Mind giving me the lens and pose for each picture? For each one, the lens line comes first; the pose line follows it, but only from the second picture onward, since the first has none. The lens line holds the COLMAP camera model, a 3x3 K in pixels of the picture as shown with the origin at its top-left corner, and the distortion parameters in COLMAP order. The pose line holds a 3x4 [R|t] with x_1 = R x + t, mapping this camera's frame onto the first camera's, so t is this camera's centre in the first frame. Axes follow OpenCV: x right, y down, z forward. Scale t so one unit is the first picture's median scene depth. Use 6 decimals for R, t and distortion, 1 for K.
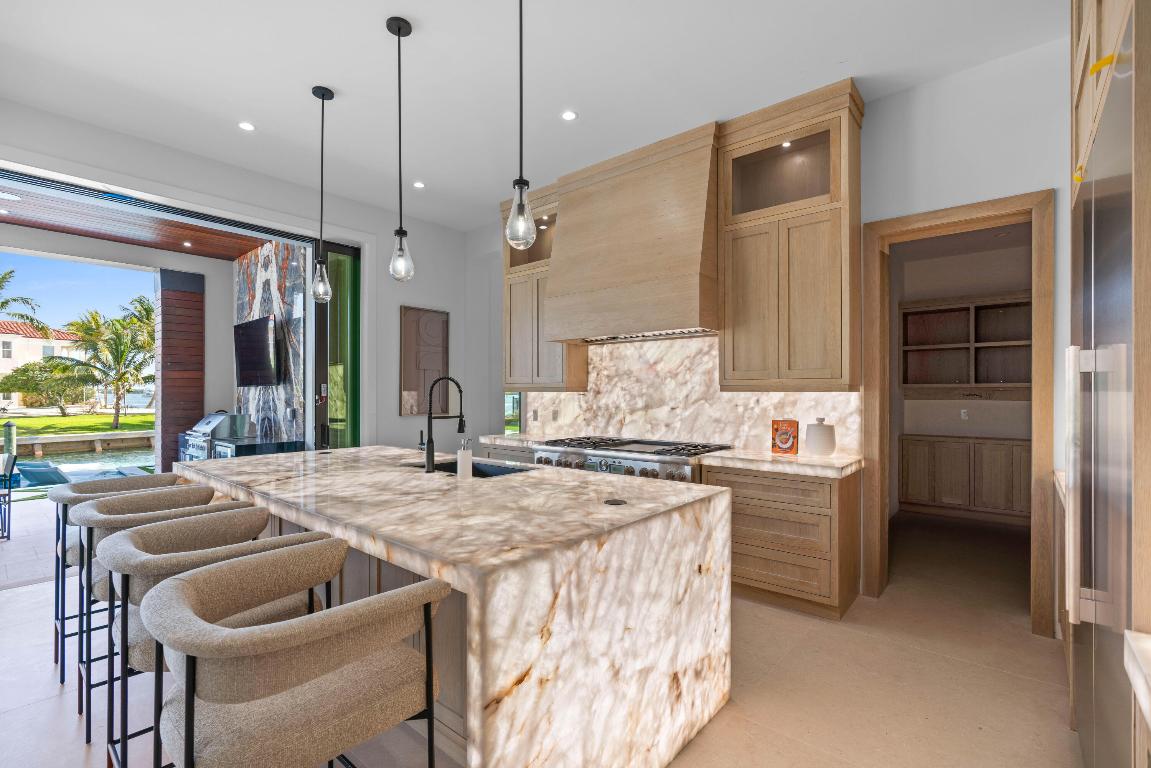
lens RADIAL K [[516.6, 0, 575.0], [0, 516.6, 391.0], [0, 0, 1]] dist [-0.001190, 0.001607]
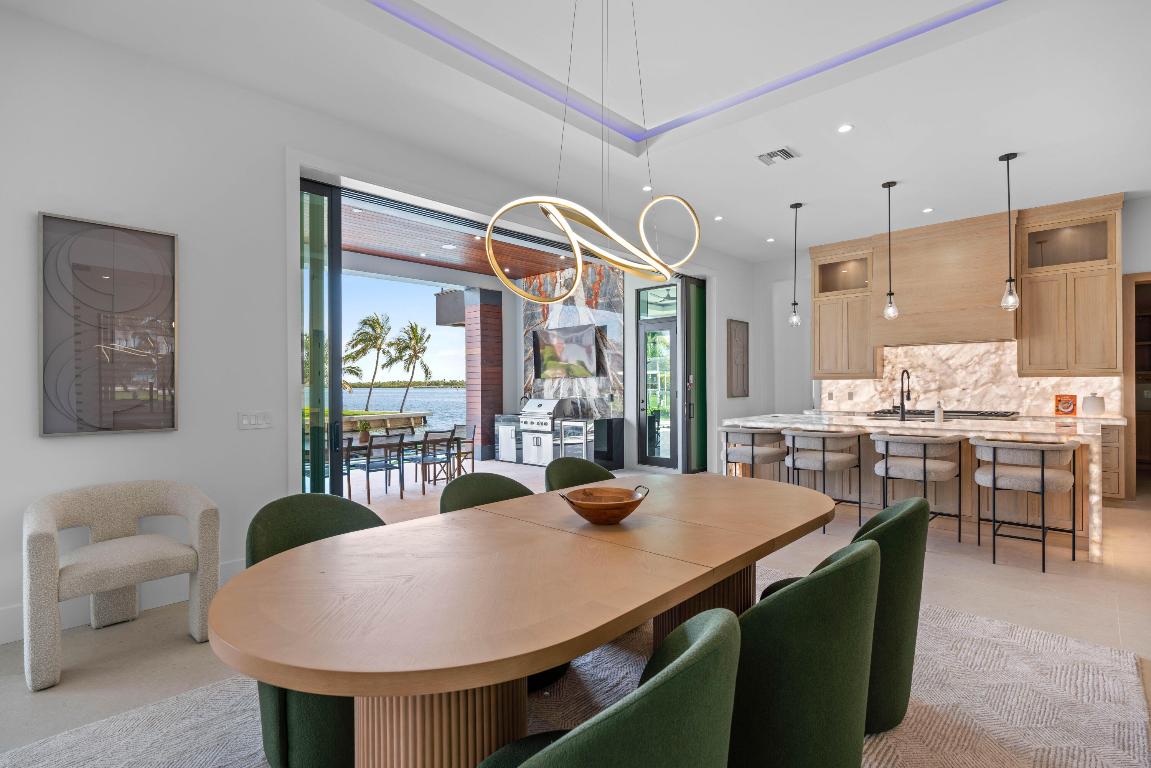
lens RADIAL K [[552.8, 0, 577.5], [0, 552.8, 383.0], [0, 0, 1]] dist [0.015438, 0.000117]
pose [[0.999415, -0.008852, -0.033020, -0.892349], [0.008906, 0.999959, 0.001496, 0.002967], [0.033006, -0.001789, 0.999454, -0.671546]]
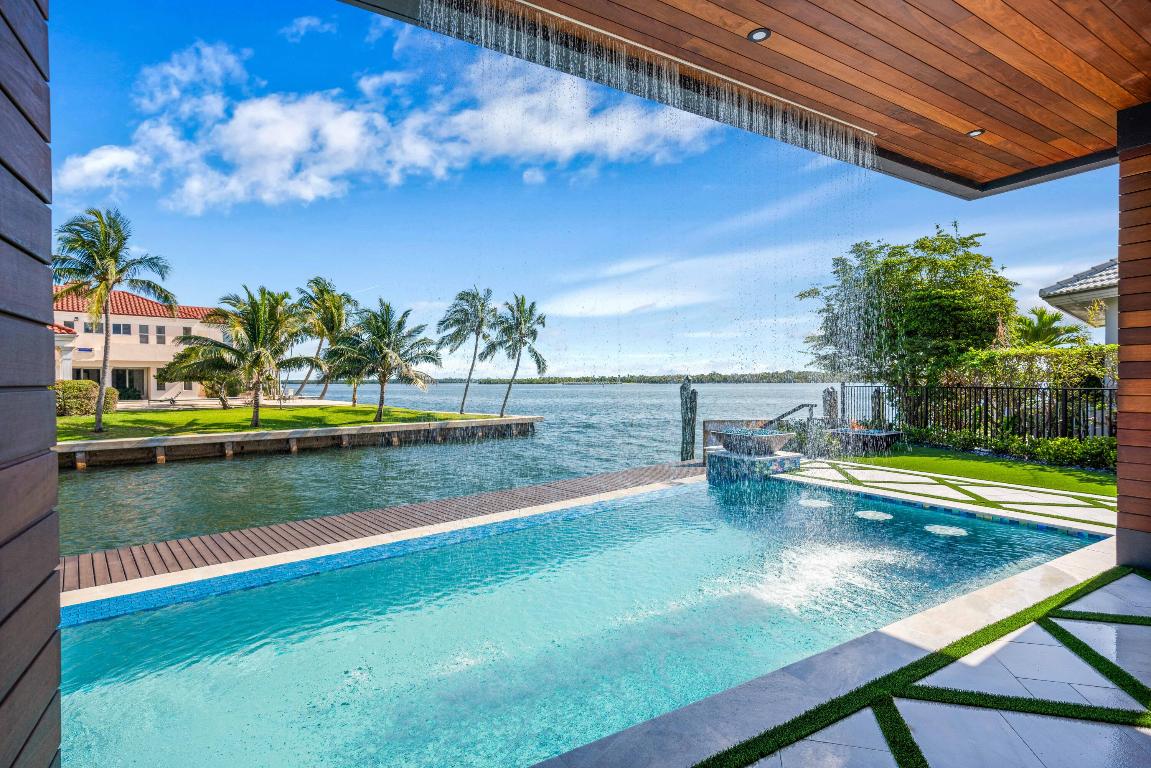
lens RADIAL K [[552.8, 0, 578.6], [0, 552.8, 385.5], [0, 0, 1]] dist [0.015438, 0.000117]
pose [[0.949253, -0.001719, -0.314509, -1.152926], [0.003934, 0.999972, 0.006407, 0.048451], [0.314489, -0.007319, 0.949233, 2.614979]]
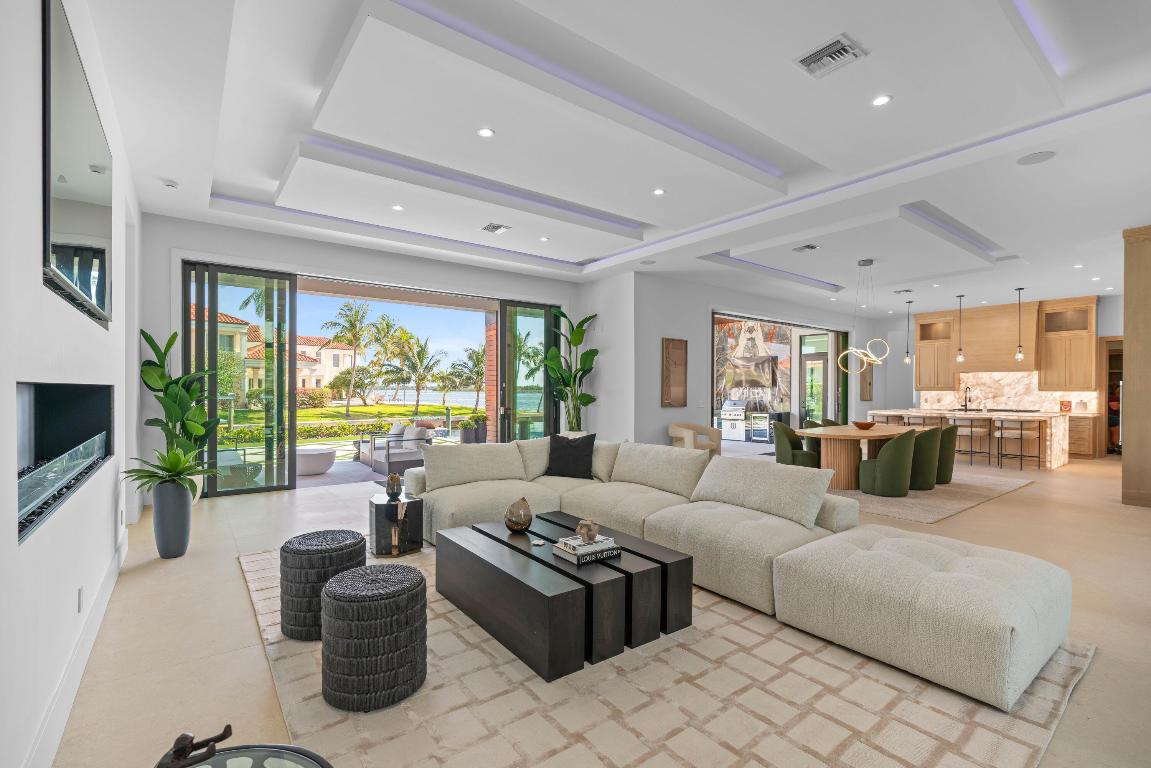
lens RADIAL K [[516.6, 0, 571.3], [0, 516.6, 391.3], [0, 0, 1]] dist [-0.001190, 0.001607]
pose [[0.979765, 0.003708, -0.200119, -1.507793], [-0.002528, 0.999978, 0.006150, -0.009040], [0.200137, -0.005520, 0.979752, -2.095814]]
